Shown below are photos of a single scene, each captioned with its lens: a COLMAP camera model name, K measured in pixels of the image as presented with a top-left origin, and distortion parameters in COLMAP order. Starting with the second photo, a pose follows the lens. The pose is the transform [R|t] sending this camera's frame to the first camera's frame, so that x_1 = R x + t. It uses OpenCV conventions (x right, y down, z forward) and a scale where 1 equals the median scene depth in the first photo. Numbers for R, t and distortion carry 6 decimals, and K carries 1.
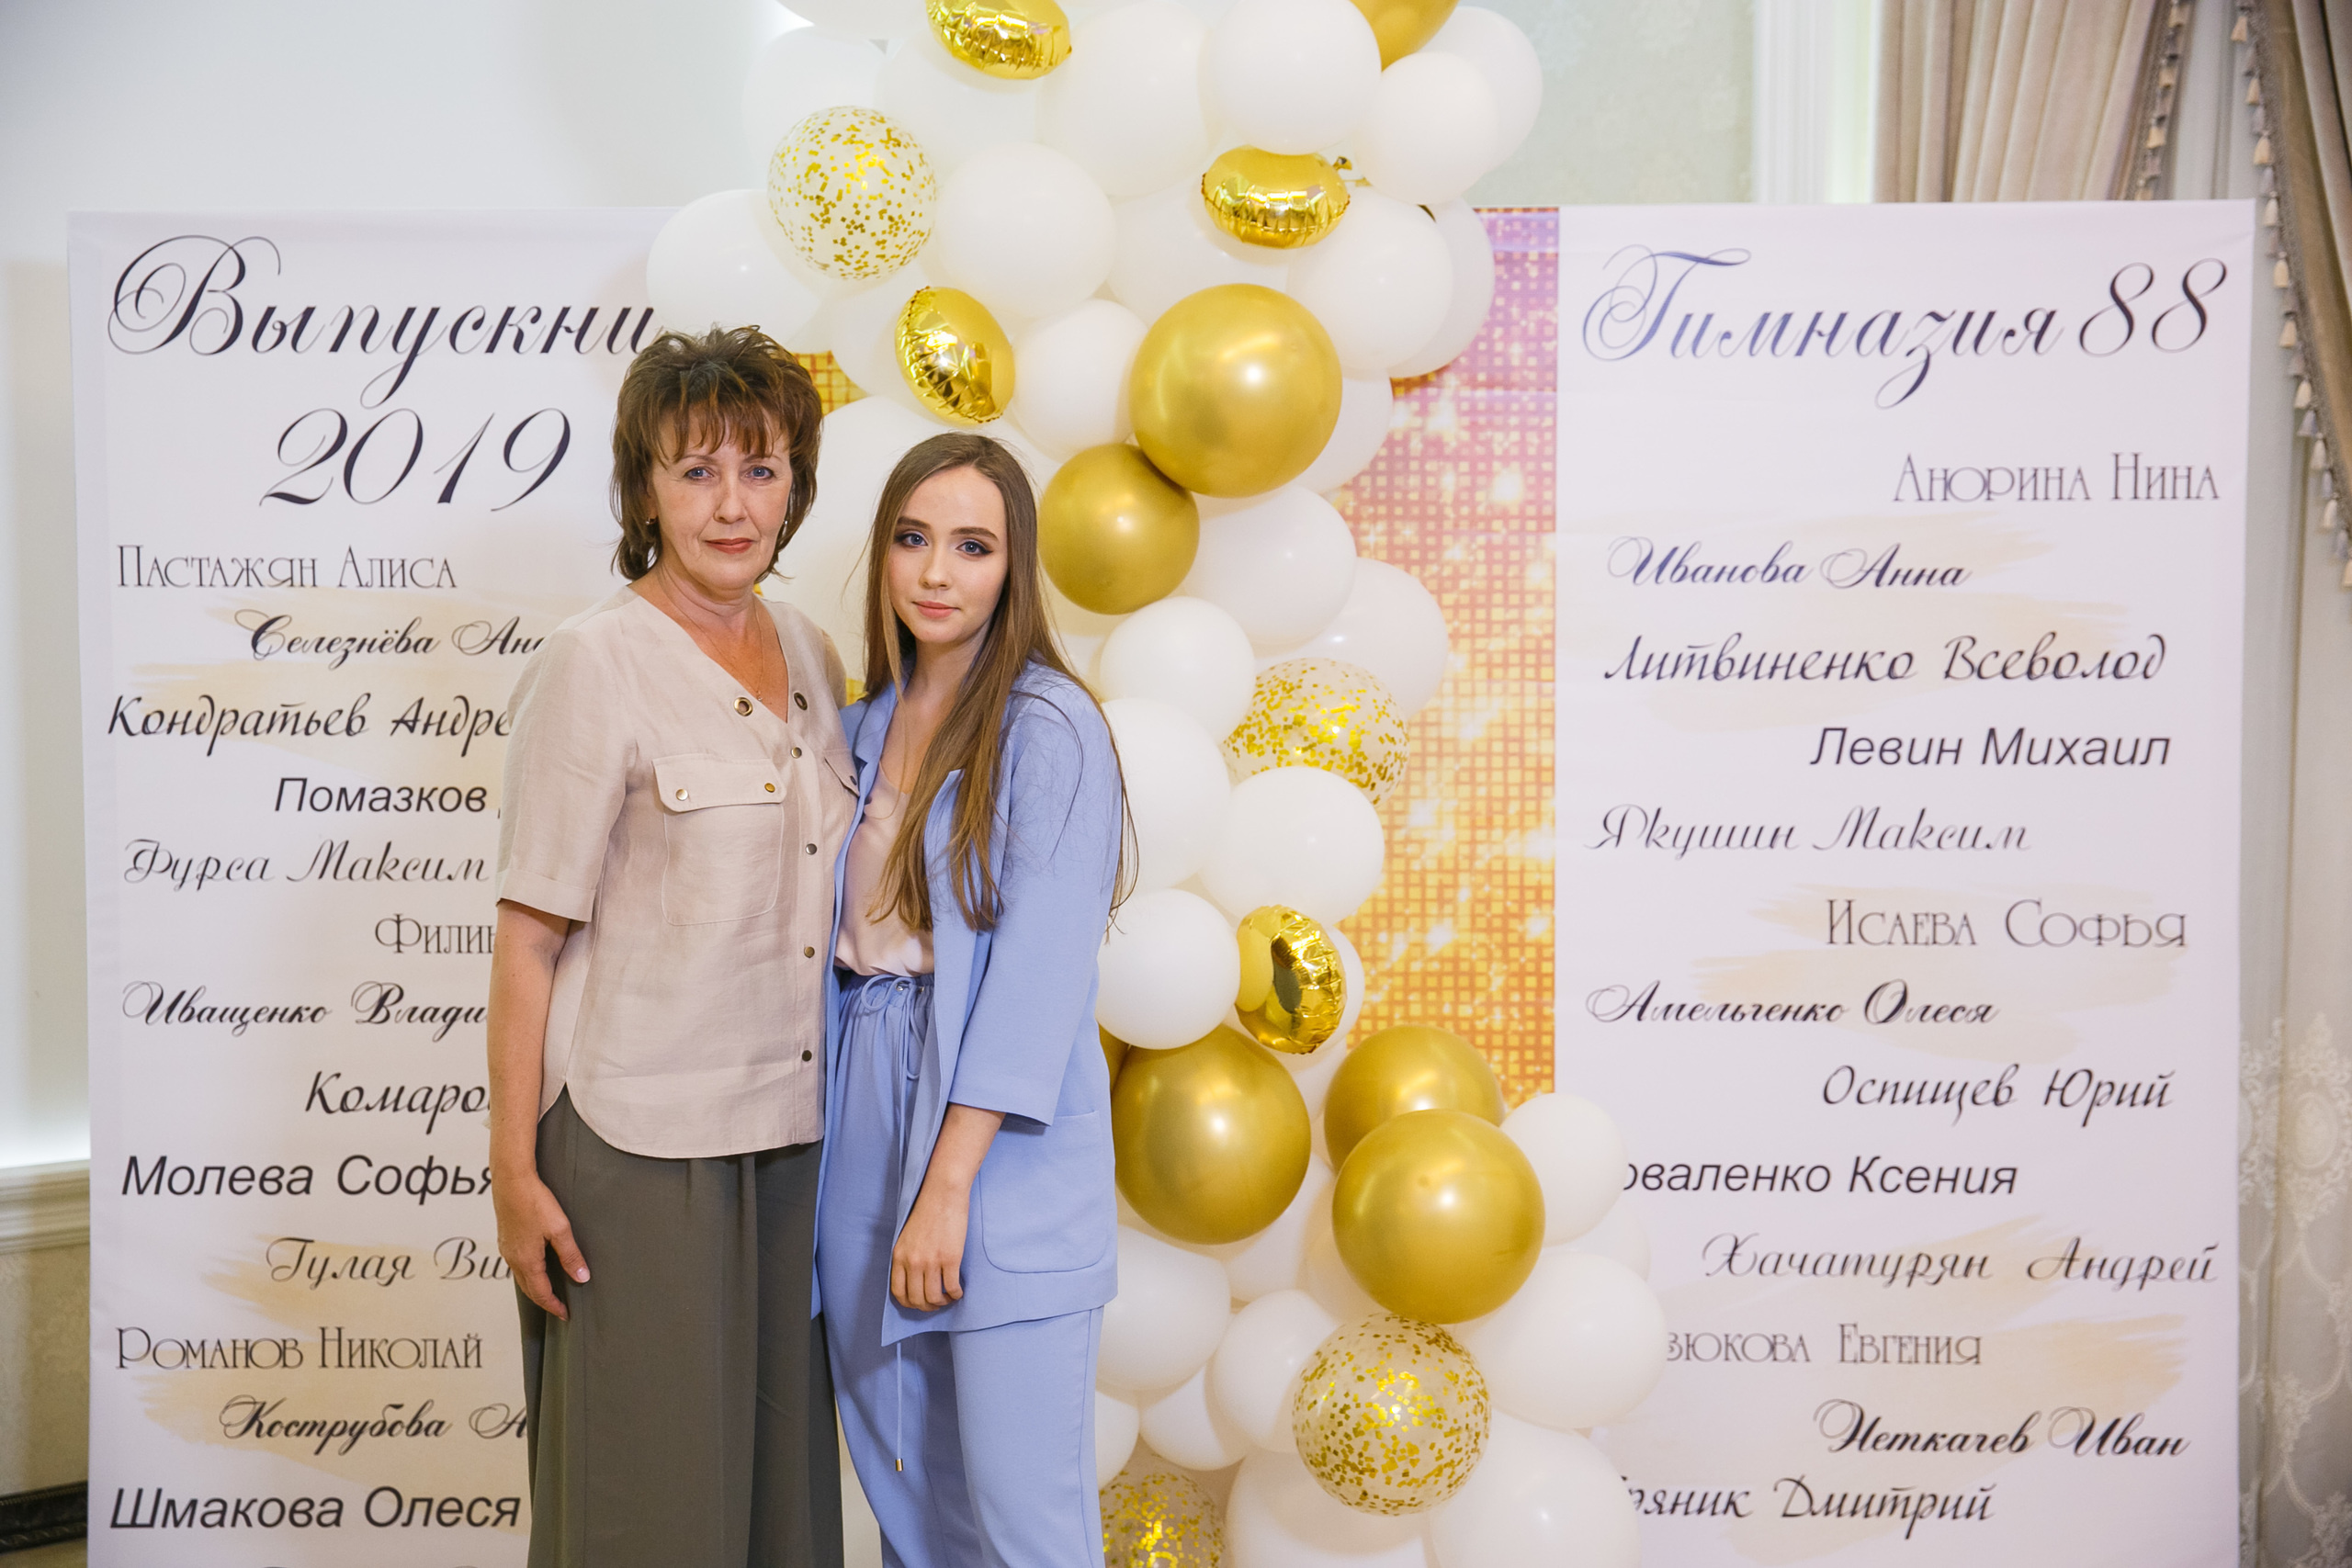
lens RADIAL K [[2909.1, 0, 1143.5], [0, 2909.1, 795.2], [0, 0, 1]] dist [0.064229, 0.000000]
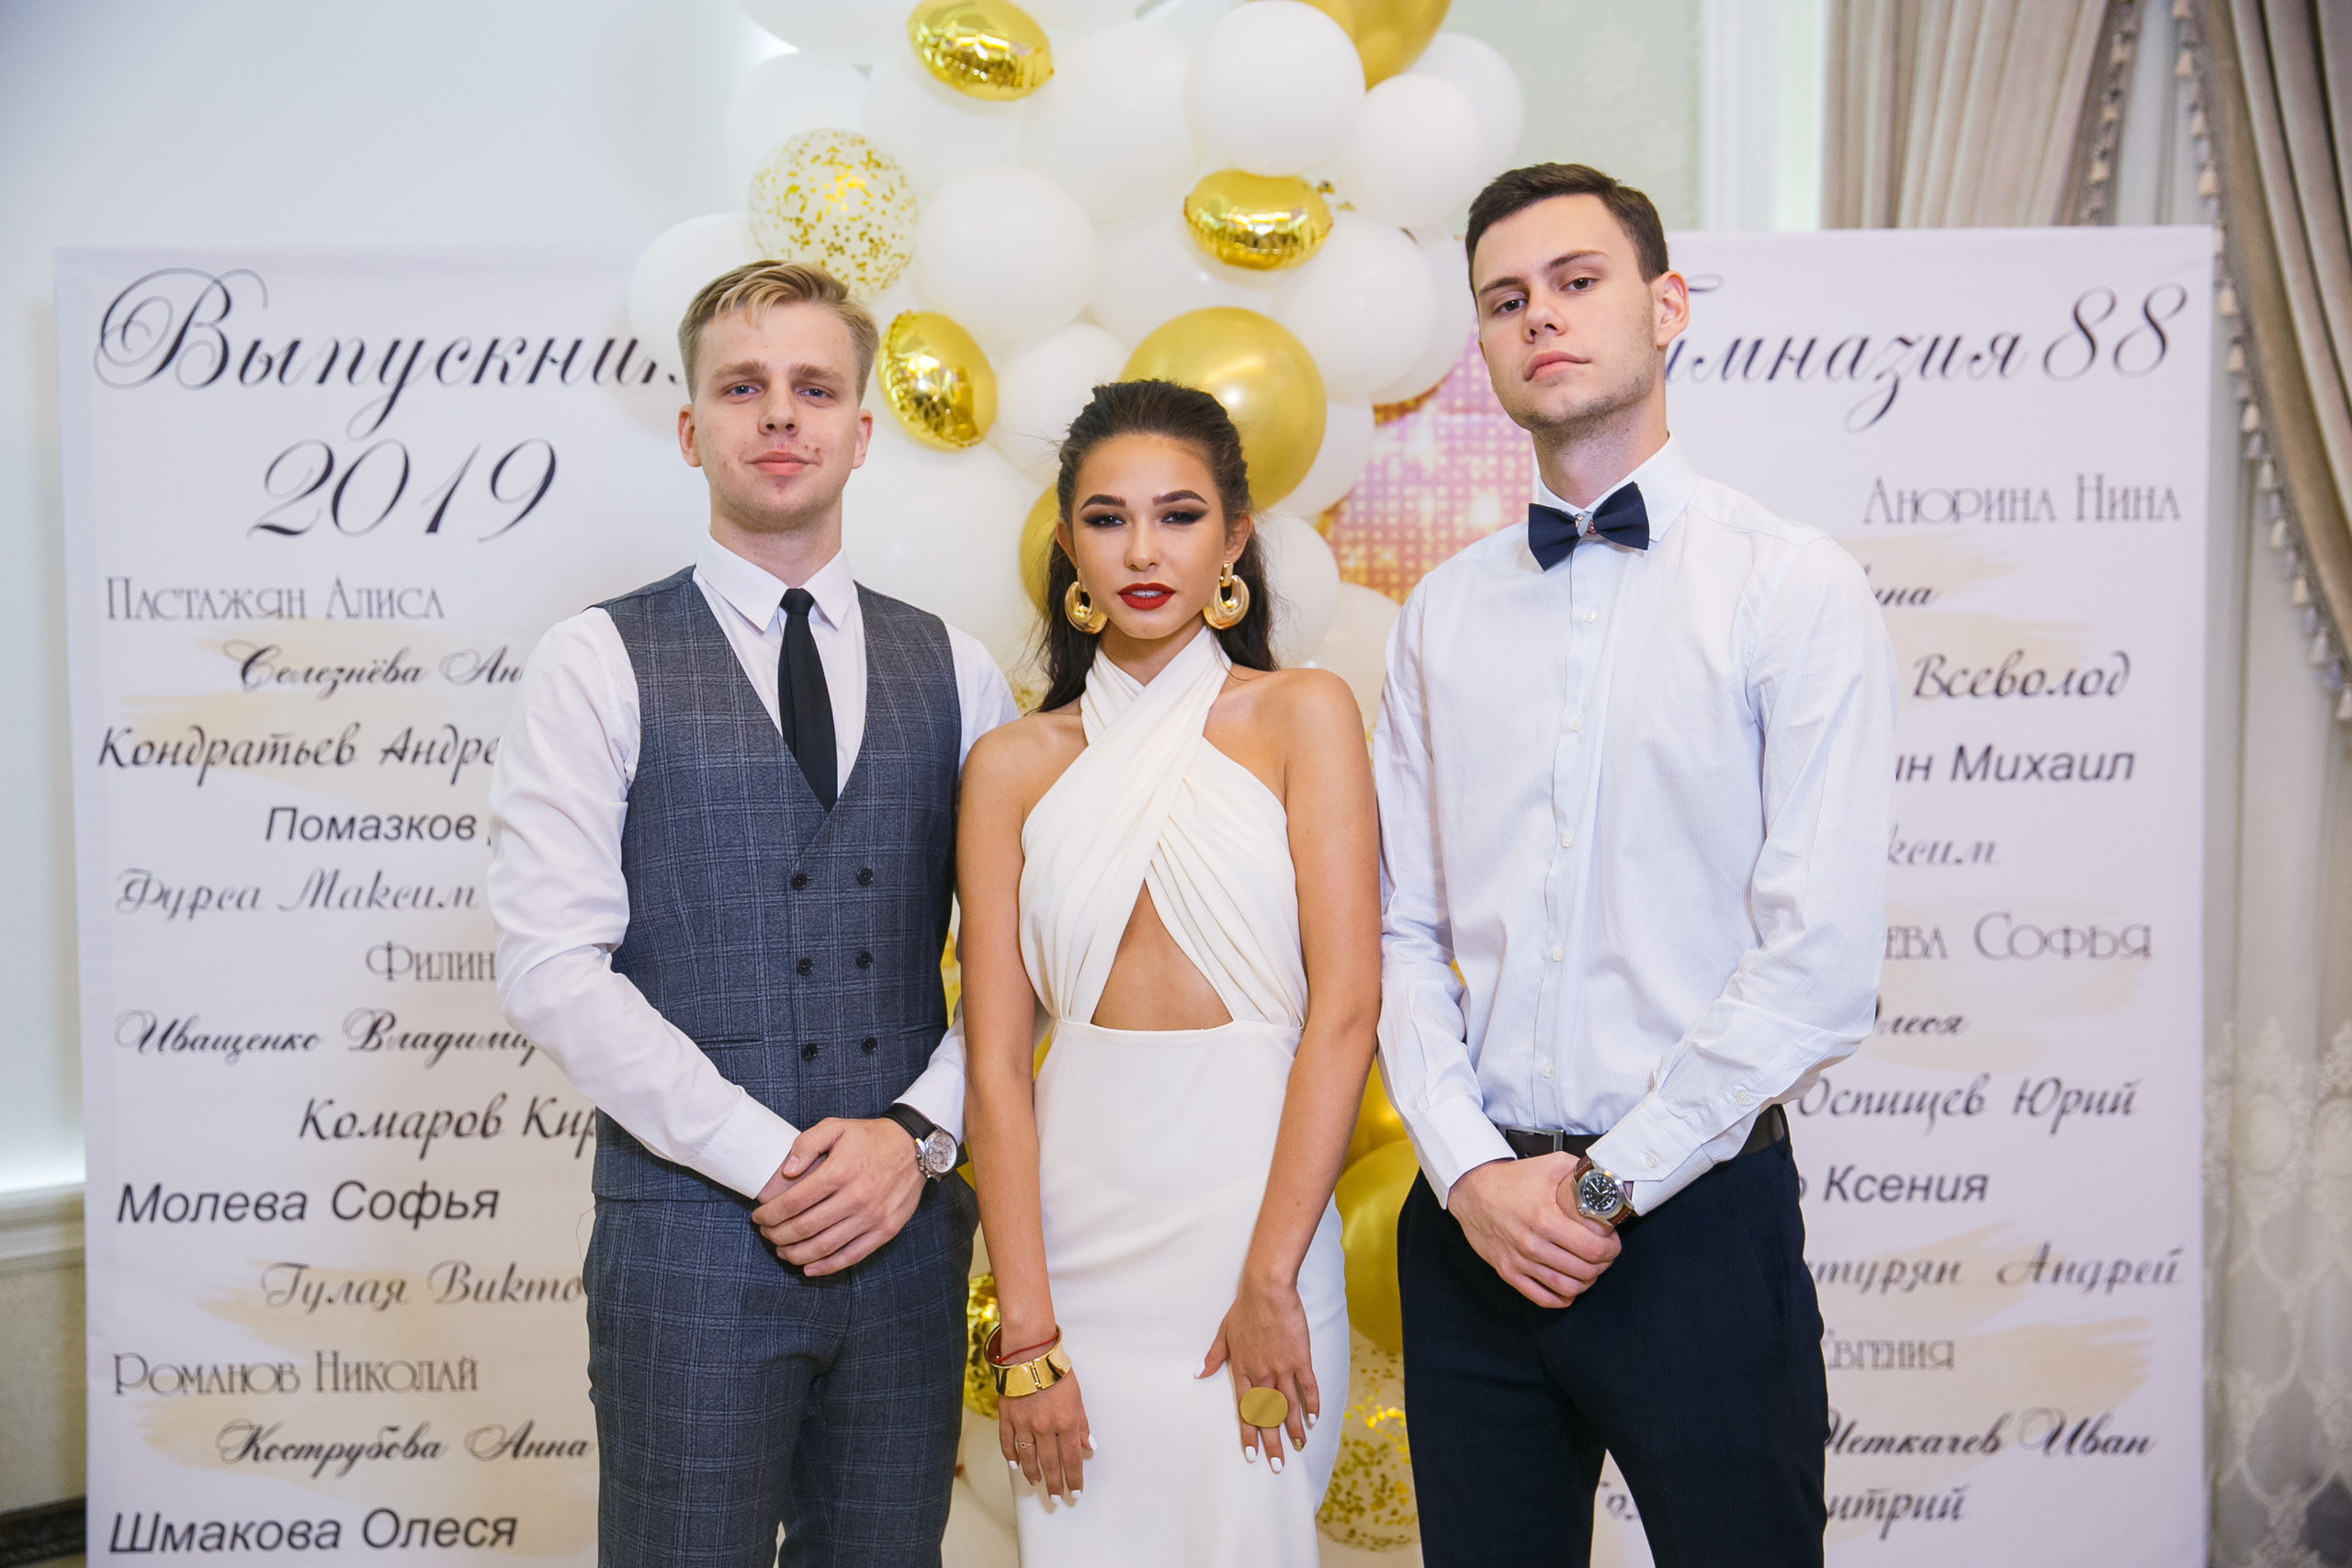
lens RADIAL K [[2532.7, 0, 1155.4], [0, 2532.7, 799.0], [0, 0, 1]] dist [0.036382, 0.000000]
pose [[0.999787, -0.008310, 0.018904, -0.007230], [0.008278, 0.999964, 0.001764, -0.007996], [-0.018918, -0.001607, 0.999820, 0.119571]]
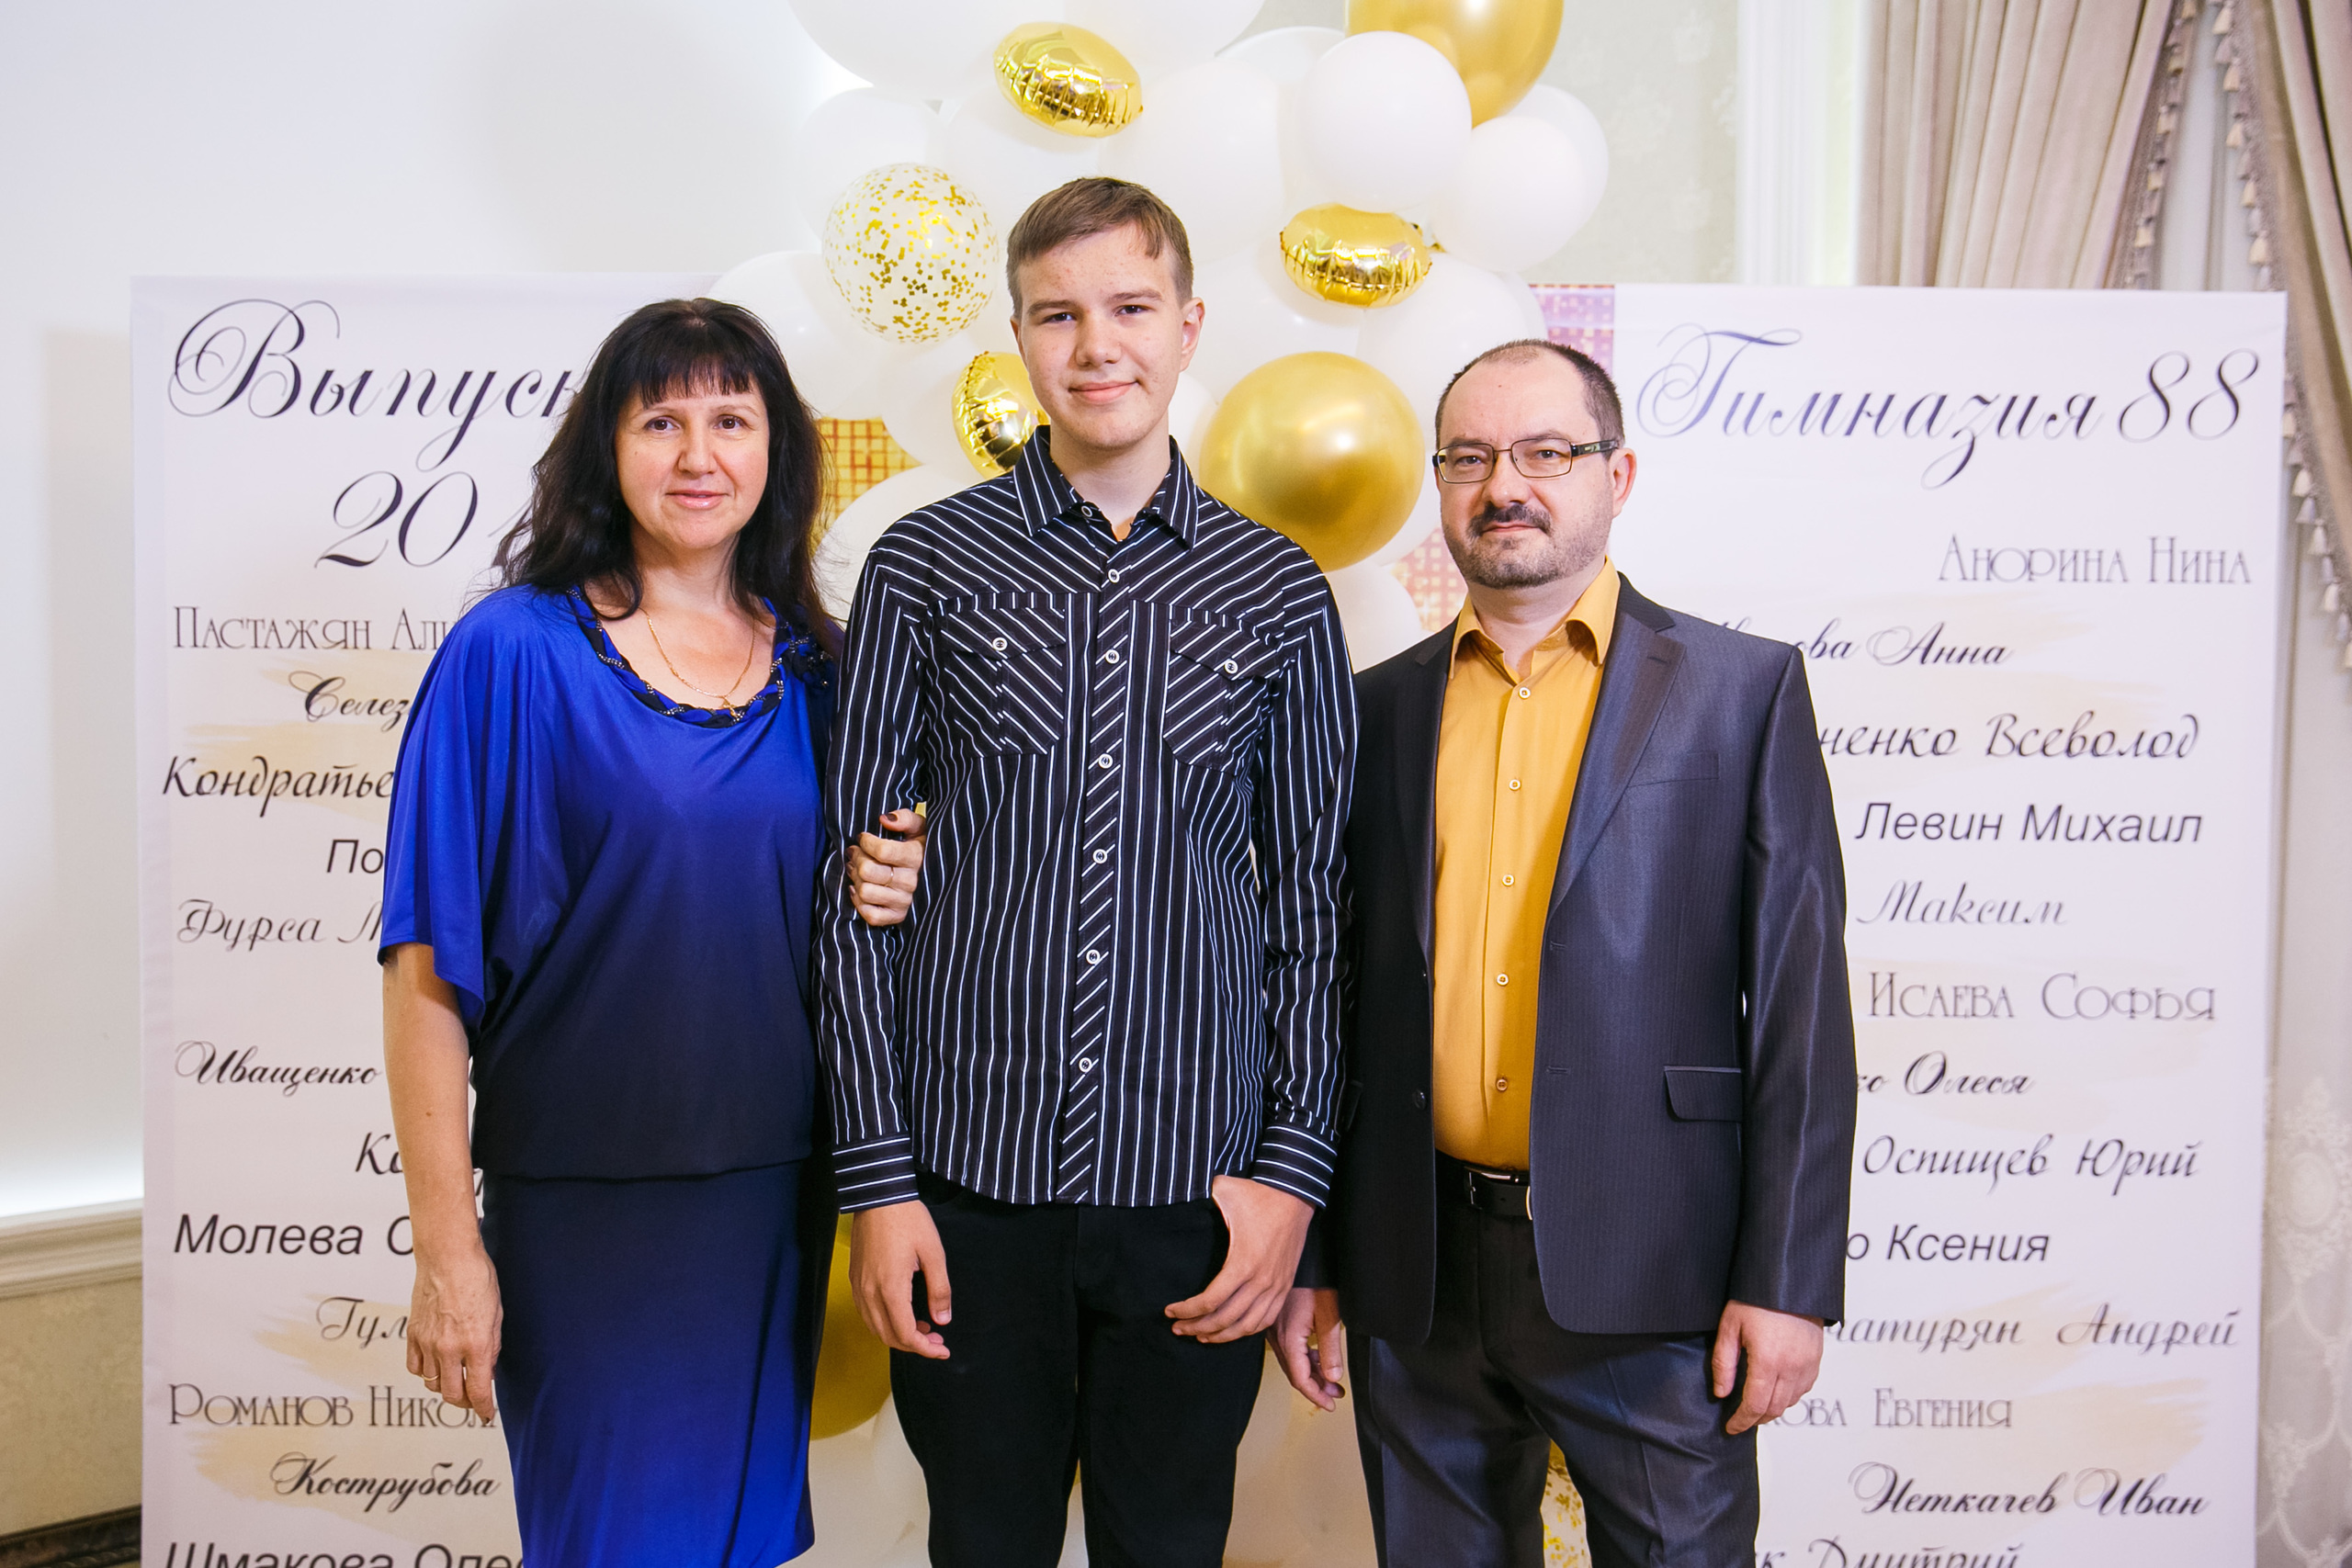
lens RADIAL K [[2201.9, 0, 1152.2], [0, 2201.9, 747.8], [0, 0, 1]] dist [-0.018659, 0.000000]
pose [[0.999692, 0.008512, 0.023325, -0.032813], [-0.008337, 0.999937, -0.007579, -0.034122], [-0.023388, 0.007382, 0.999699, 0.243908]]
